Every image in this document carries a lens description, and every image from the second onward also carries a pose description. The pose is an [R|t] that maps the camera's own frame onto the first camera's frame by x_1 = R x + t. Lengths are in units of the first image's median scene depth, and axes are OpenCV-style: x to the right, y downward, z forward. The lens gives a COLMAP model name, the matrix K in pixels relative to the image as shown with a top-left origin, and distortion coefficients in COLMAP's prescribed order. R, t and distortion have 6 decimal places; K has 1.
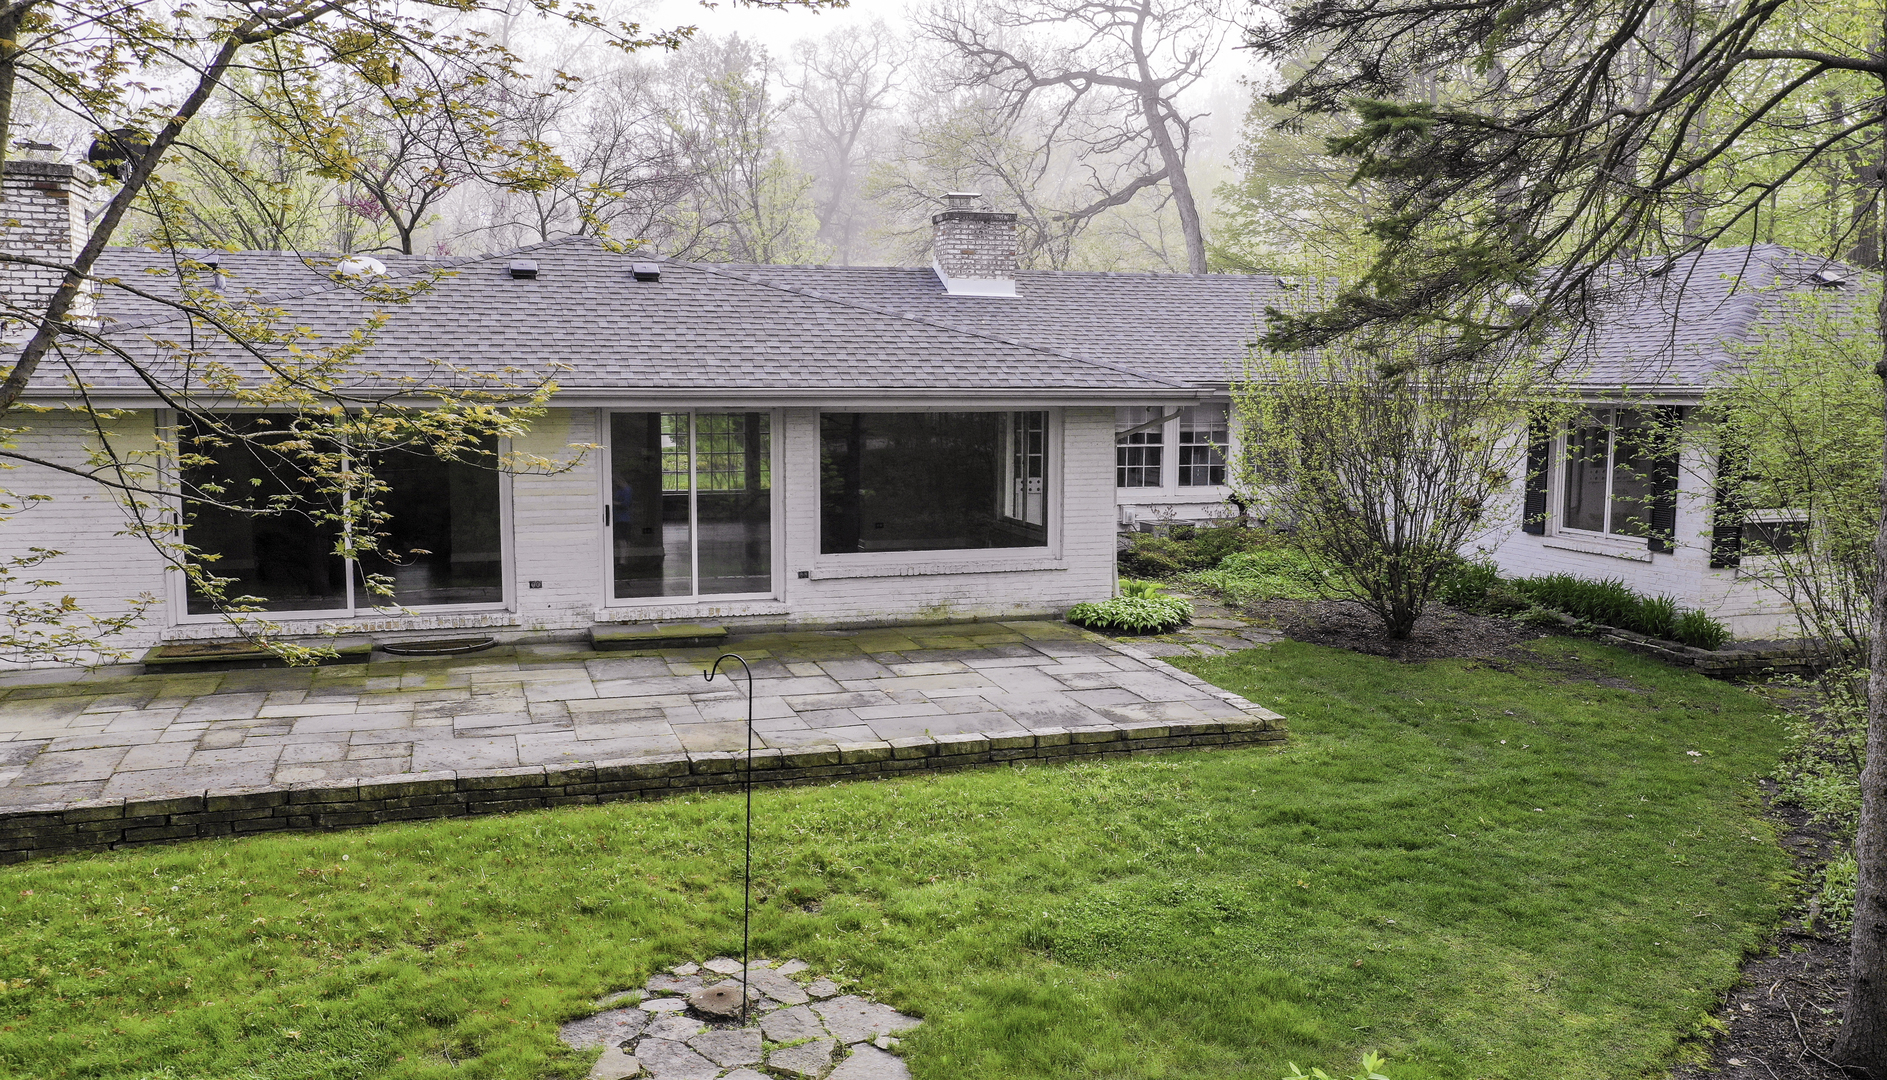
lens RADIAL K [[1541.7, 0, 948.9], [0, 1541.7, 543.6], [0, 0, 1]] dist [-0.000267, 0.046810]
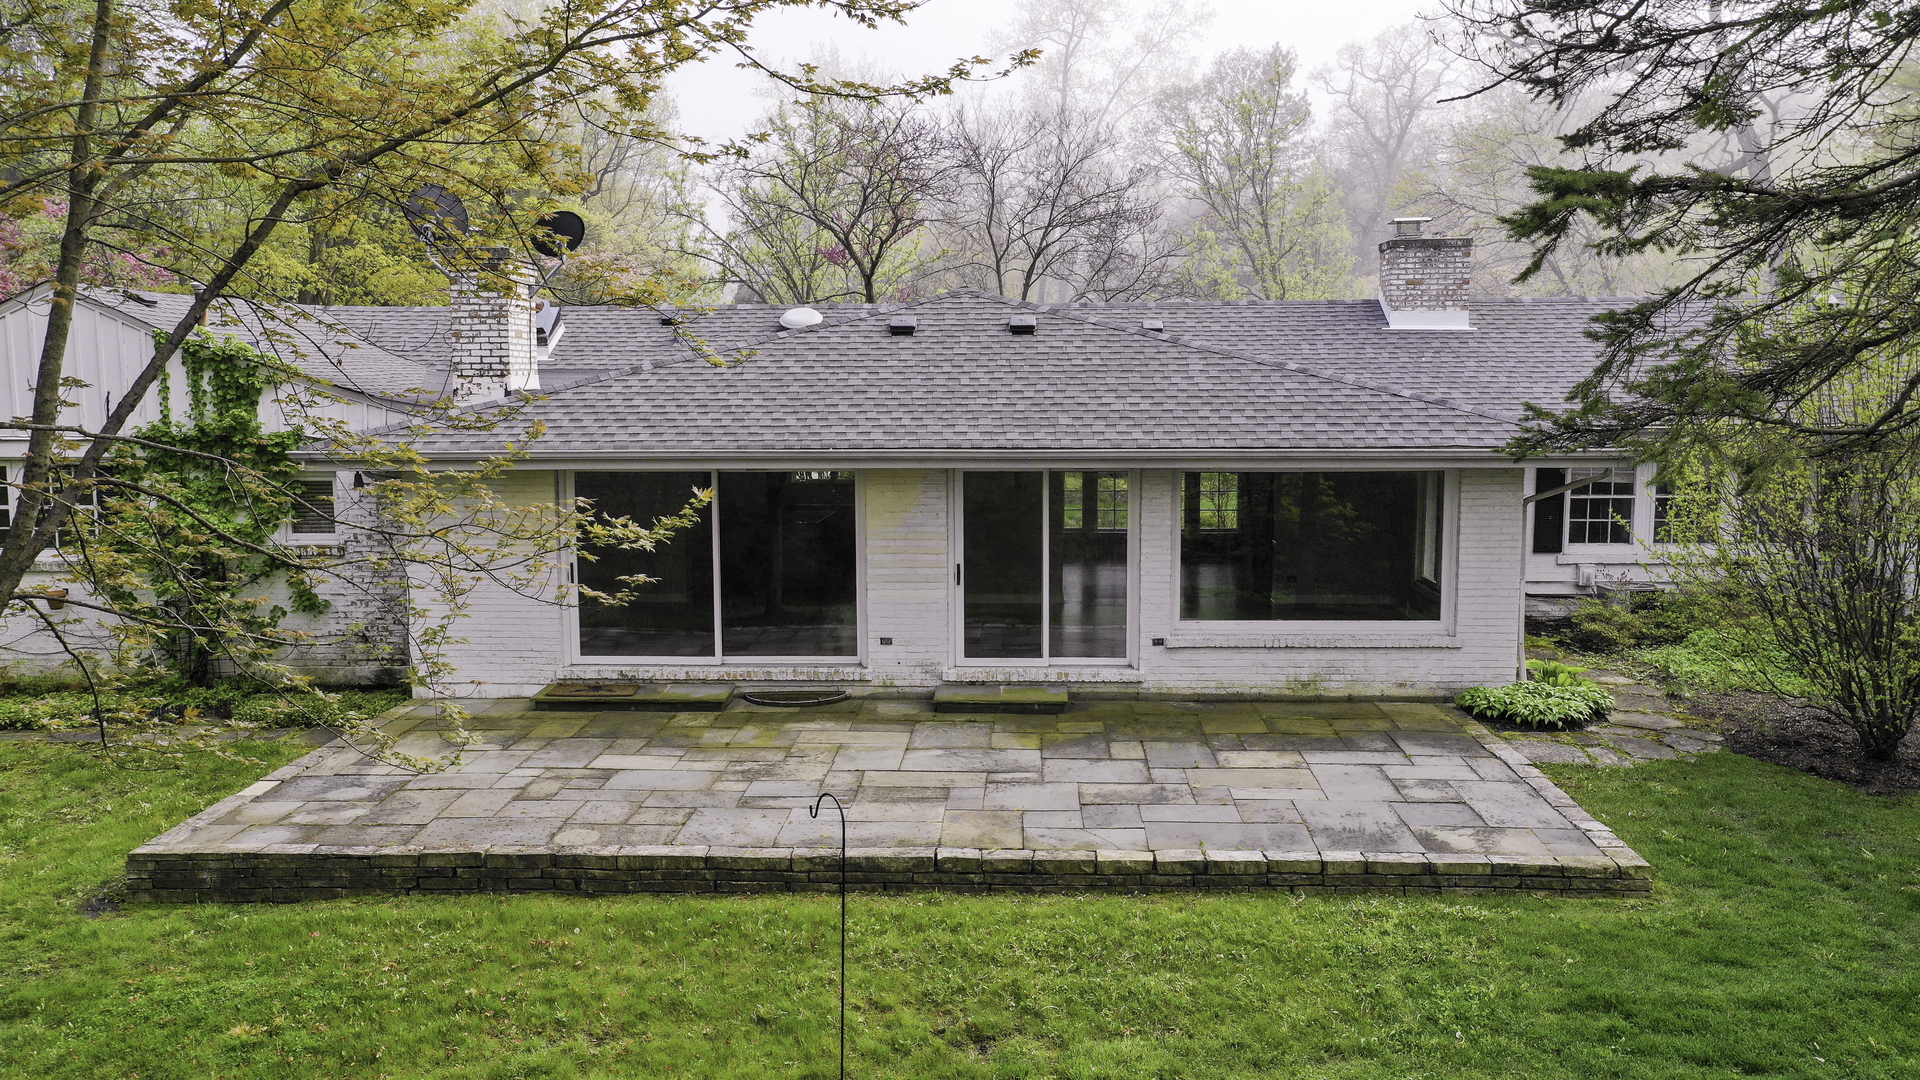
lens RADIAL K [[1529.9, 0, 952.3], [0, 1529.9, 537.6], [0, 0, 1]] dist [0.005339, 0.046730]
pose [[0.937519, 0.027501, -0.346845, 0.126126], [-0.030333, 0.999536, -0.002737, -0.042321], [0.346609, 0.013087, 0.937919, 0.077295]]
